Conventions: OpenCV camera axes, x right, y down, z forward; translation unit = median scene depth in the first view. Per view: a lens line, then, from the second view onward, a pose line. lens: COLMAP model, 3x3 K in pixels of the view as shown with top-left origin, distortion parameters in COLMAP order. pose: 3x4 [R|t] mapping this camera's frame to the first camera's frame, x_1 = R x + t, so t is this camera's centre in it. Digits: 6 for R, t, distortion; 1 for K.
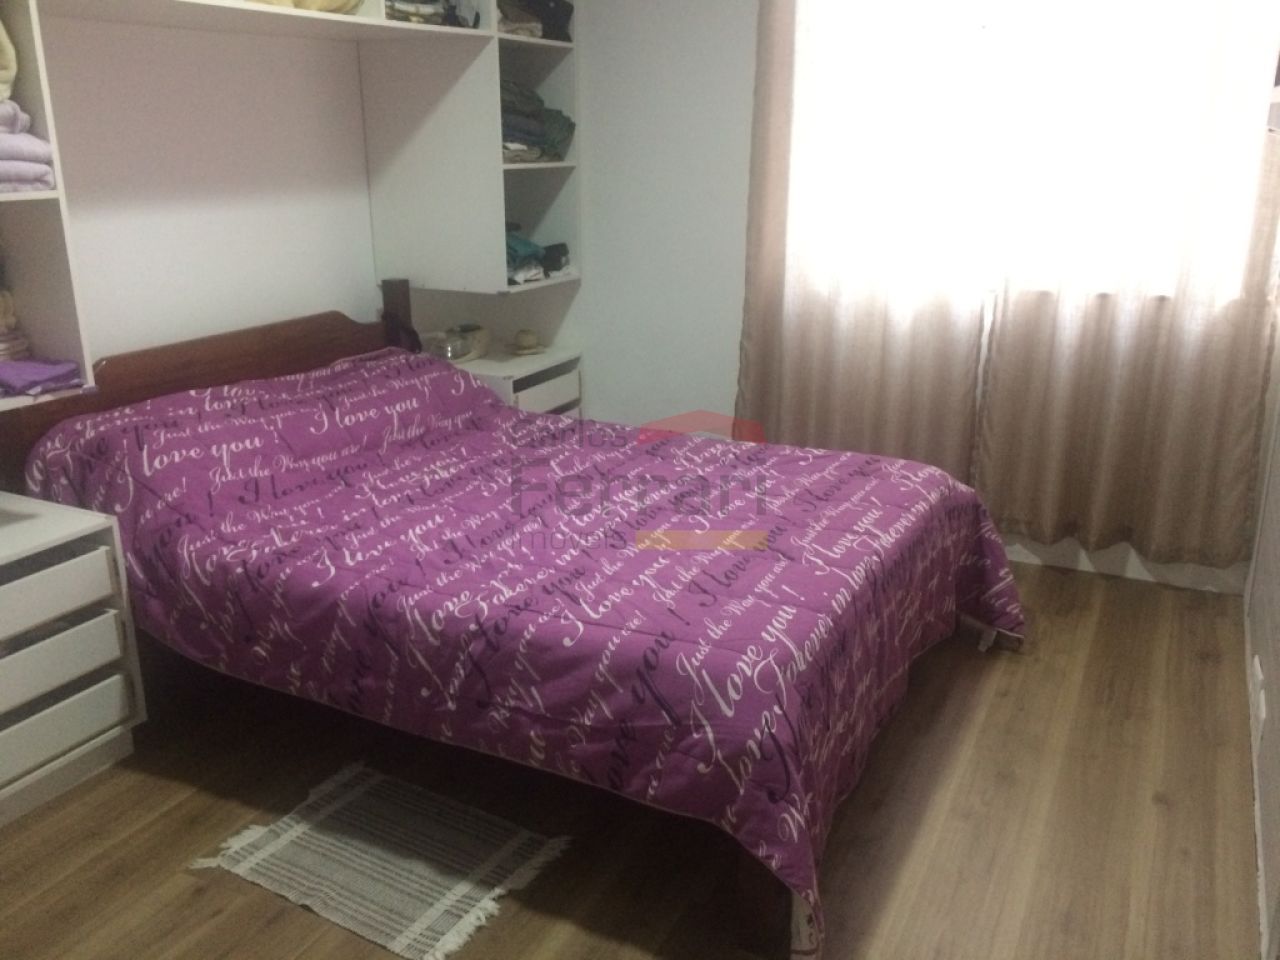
lens RADIAL K [[1097.6, 0, 639.8], [0, 1097.6, 480.7], [0, 0, 1]] dist [0.054183, -0.066623]
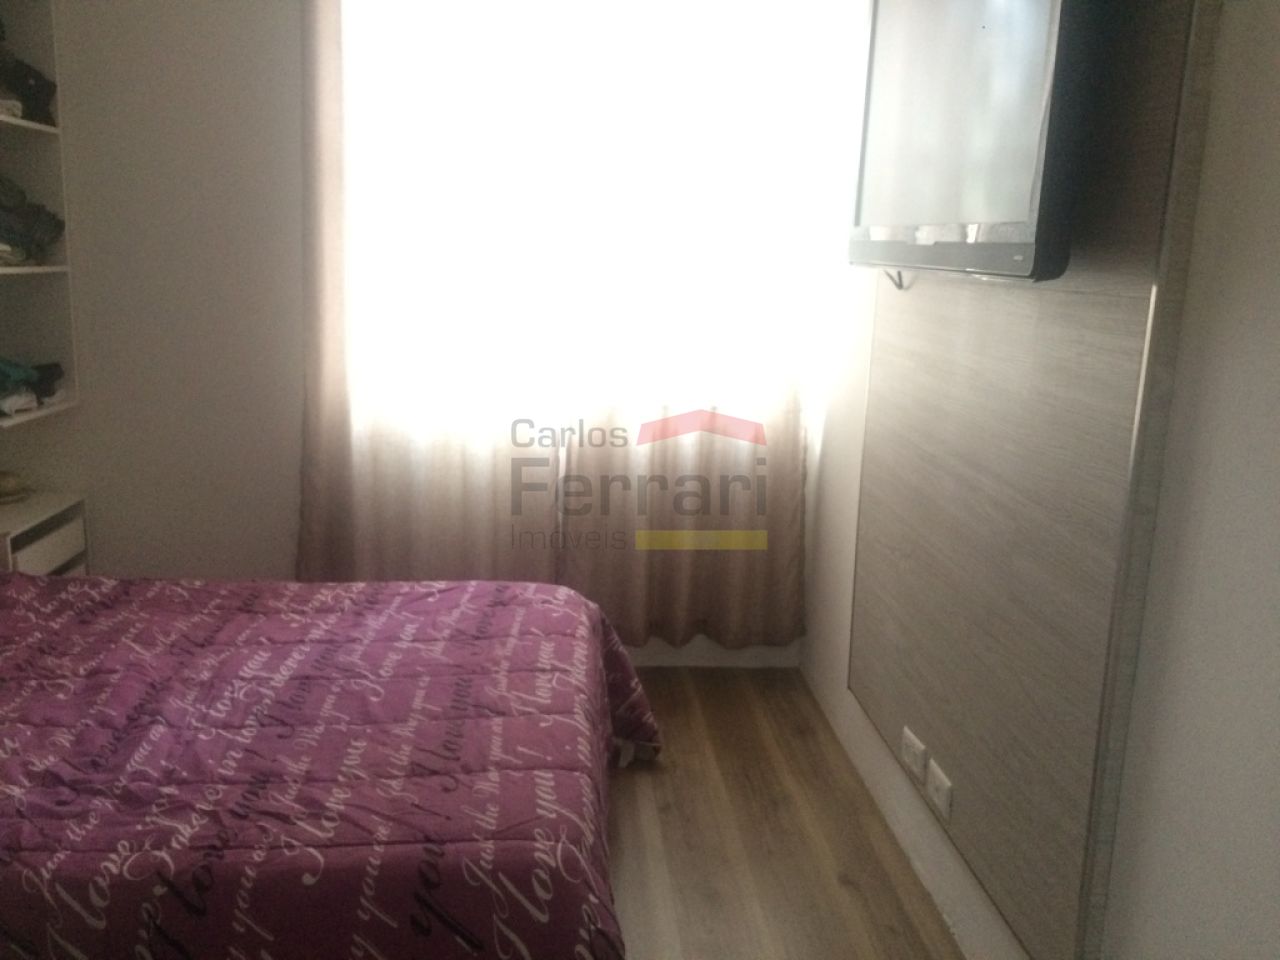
lens RADIAL K [[1097.6, 0, 640.4], [0, 1097.6, 477.5], [0, 0, 1]] dist [0.054183, -0.066623]
pose [[0.858409, -0.069766, 0.508200, -0.198790], [0.119331, 0.990688, -0.065561, -0.044697], [-0.498894, 0.116922, 0.858740, 0.148796]]
